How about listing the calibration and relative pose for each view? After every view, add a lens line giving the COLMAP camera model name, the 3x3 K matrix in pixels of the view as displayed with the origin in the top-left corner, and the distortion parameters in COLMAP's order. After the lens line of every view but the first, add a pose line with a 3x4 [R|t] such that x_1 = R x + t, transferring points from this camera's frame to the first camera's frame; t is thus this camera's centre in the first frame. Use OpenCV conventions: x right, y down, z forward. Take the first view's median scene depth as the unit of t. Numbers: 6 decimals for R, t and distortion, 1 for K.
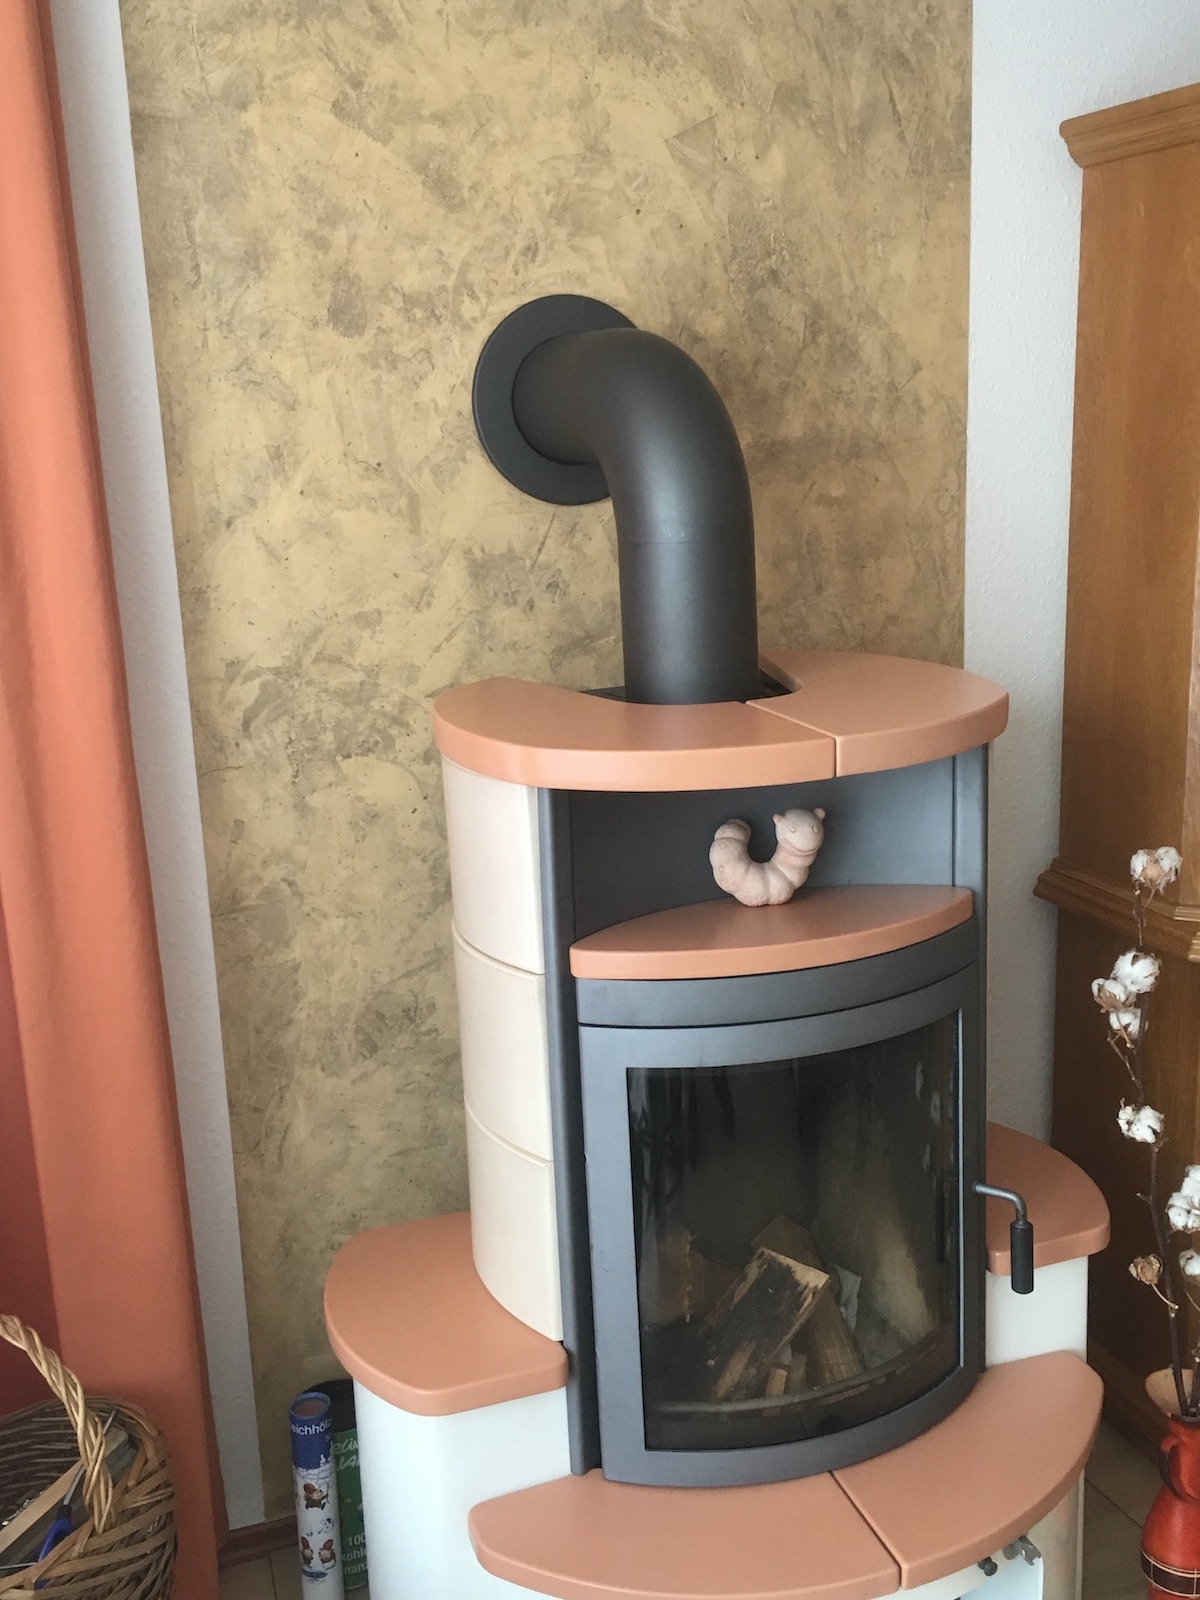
lens RADIAL K [[1615.7, 0, 598.8], [0, 1615.7, 798.6], [0, 0, 1]] dist [-0.023507, 0.000000]
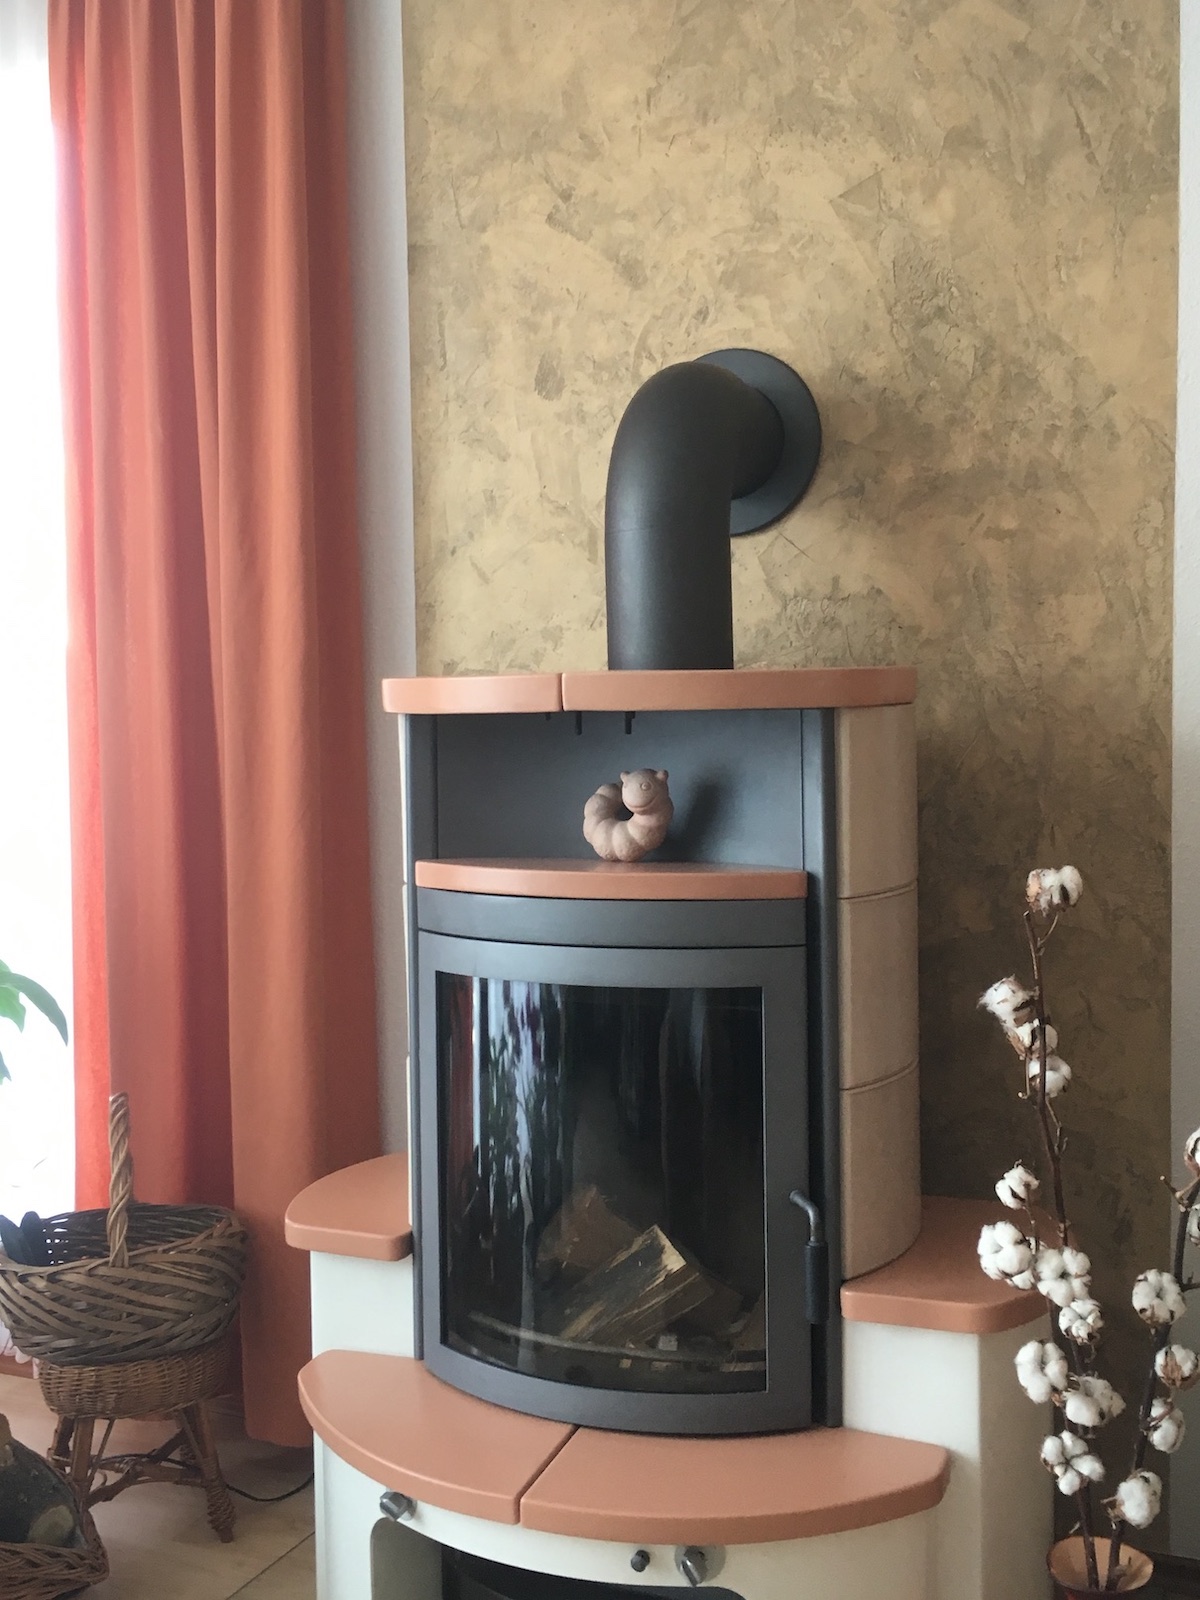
lens RADIAL K [[1615.7, 0, 596.3], [0, 1615.7, 799.2], [0, 0, 1]] dist [-0.023507, 0.000000]
pose [[0.739351, 0.066766, -0.670001, 0.678141], [-0.165752, 0.982497, -0.085001, 0.101633], [0.652599, 0.173900, 0.737478, 0.176014]]
